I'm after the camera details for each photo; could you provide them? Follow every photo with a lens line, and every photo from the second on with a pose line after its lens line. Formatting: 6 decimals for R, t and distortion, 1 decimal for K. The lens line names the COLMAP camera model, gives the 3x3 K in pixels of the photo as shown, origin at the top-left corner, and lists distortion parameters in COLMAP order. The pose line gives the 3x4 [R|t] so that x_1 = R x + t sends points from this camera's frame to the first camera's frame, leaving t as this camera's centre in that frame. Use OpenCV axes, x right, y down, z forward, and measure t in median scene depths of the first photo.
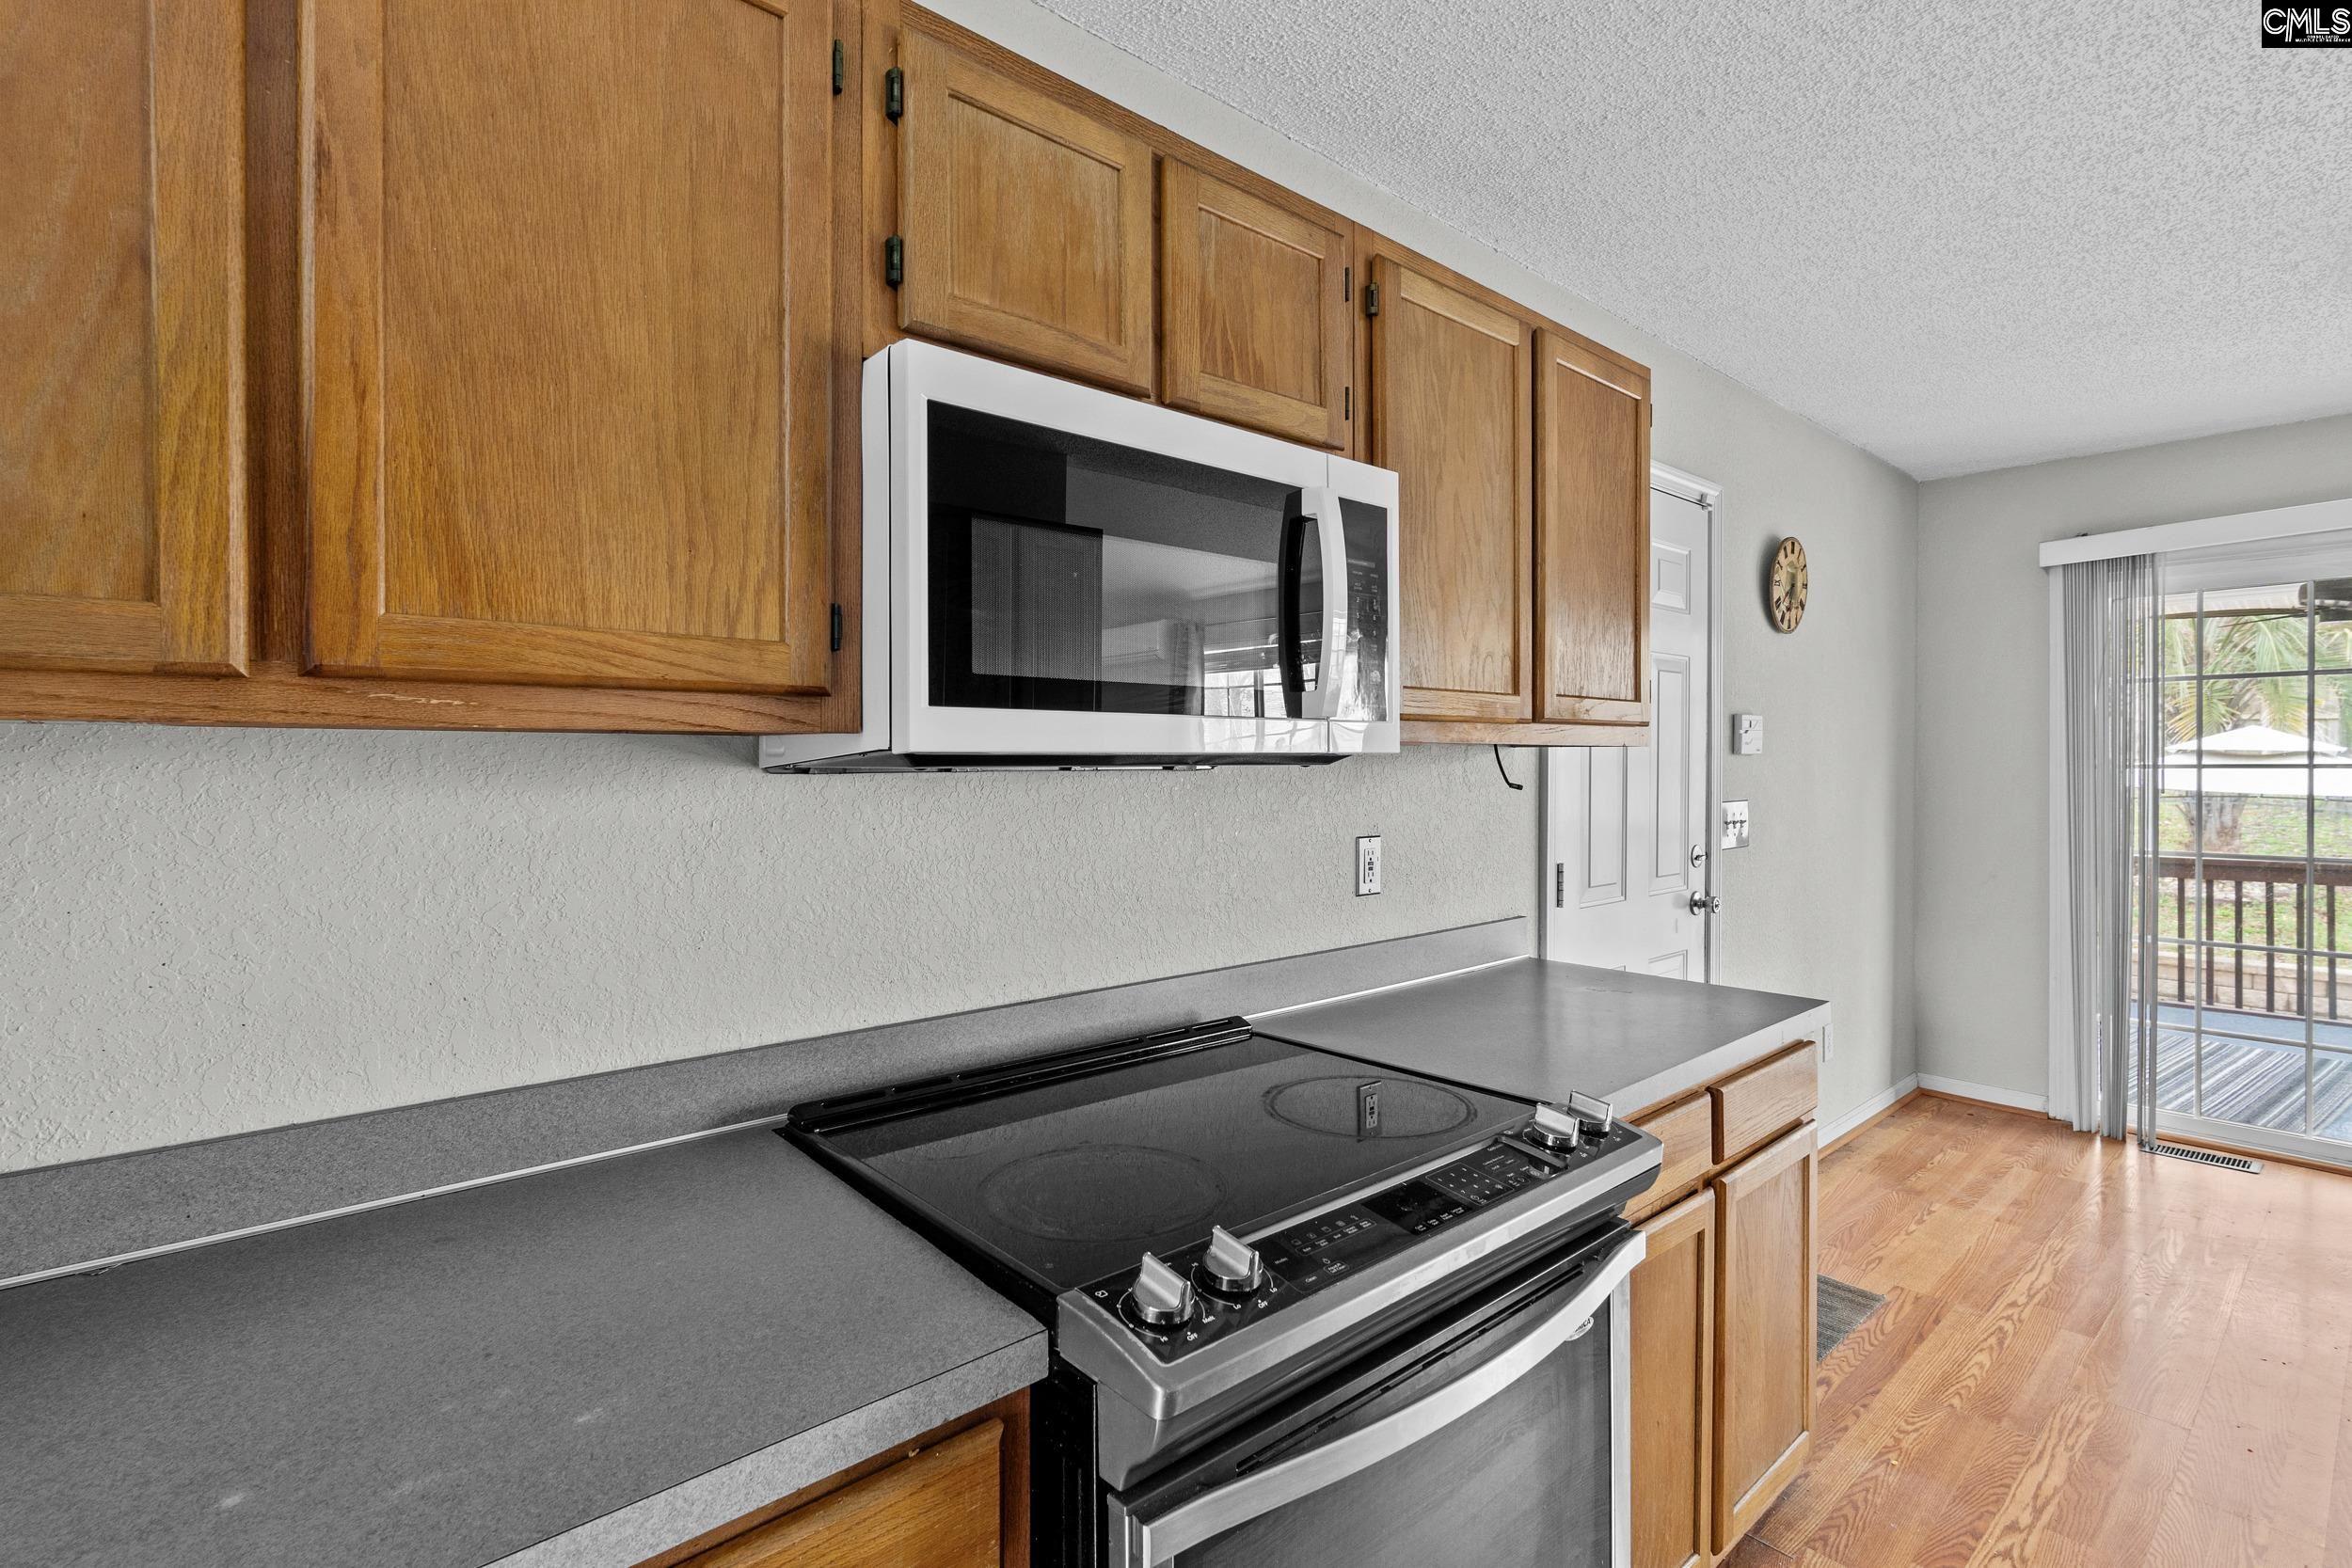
lens RADIAL K [[1085.4, 0, 1174.0], [0, 1085.4, 759.9], [0, 0, 1]] dist [-0.001881, -0.000599]
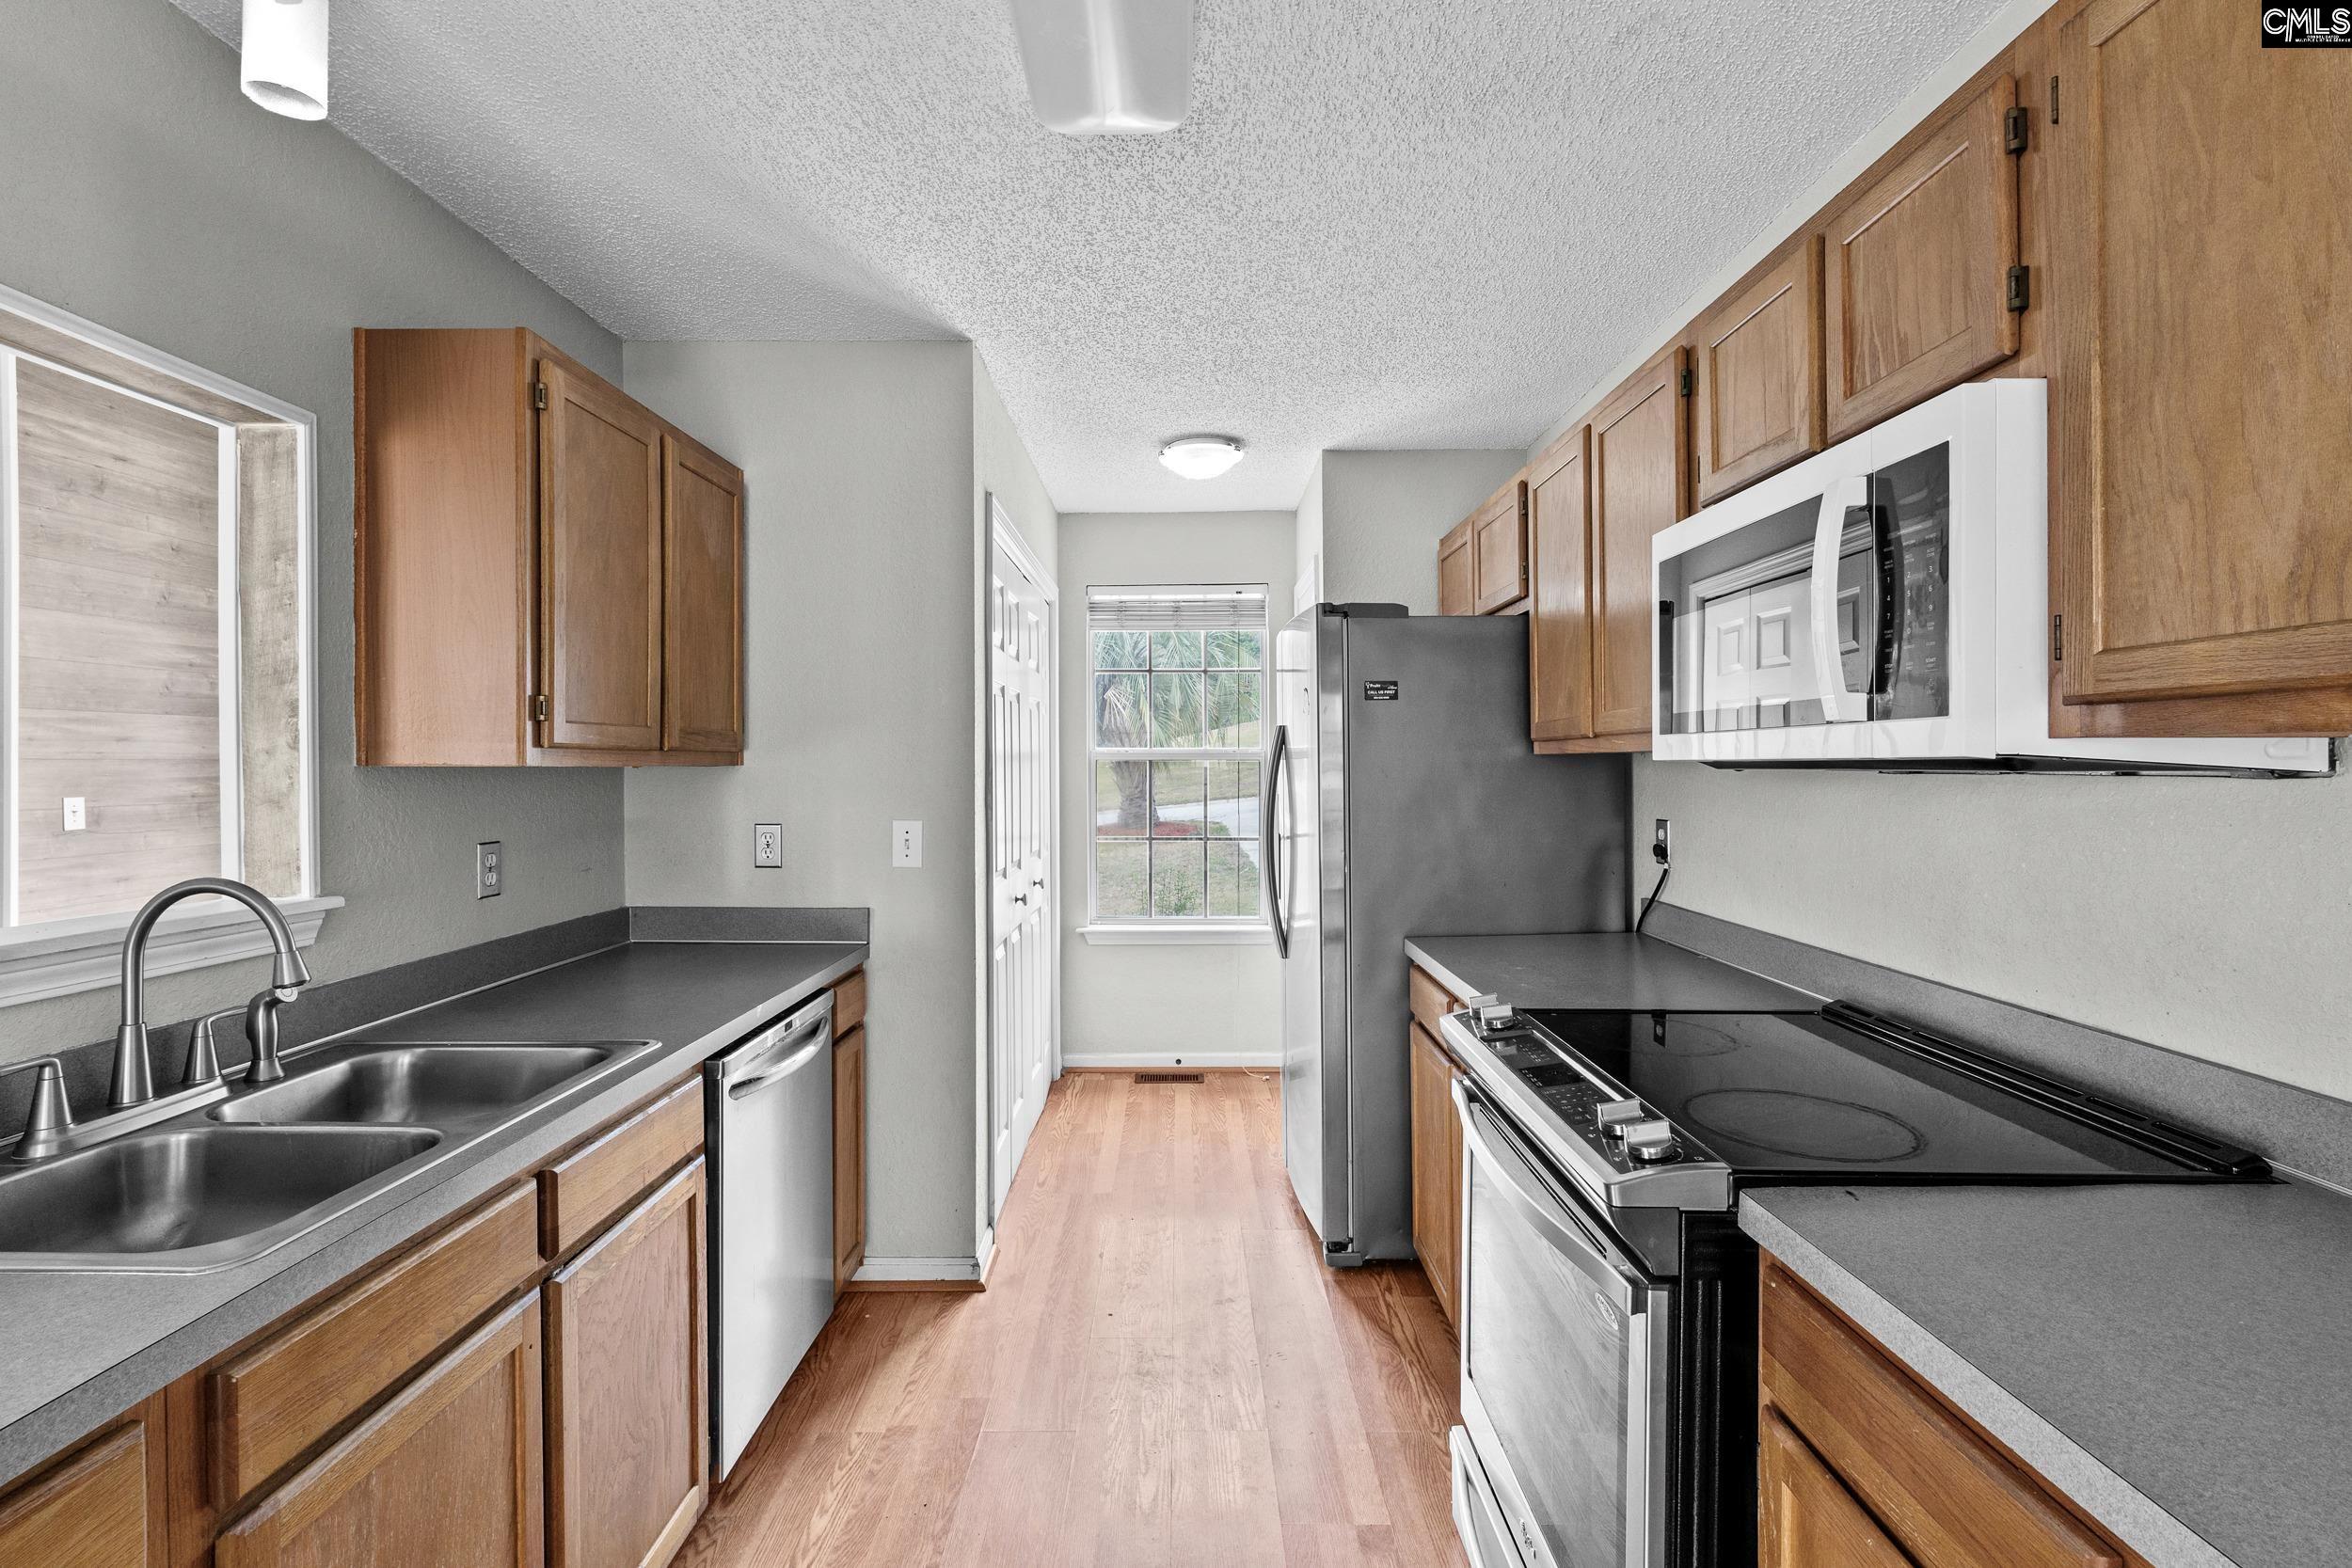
lens RADIAL K [[1085.4, 0, 1174.0], [0, 1085.4, 759.9], [0, 0, 1]] dist [-0.001881, -0.000599]
pose [[-0.663371, 0.003501, -0.748283, 1.187479], [0.004810, 0.999988, 0.000414, -0.008159], [0.748275, -0.003324, -0.663380, 1.144194]]
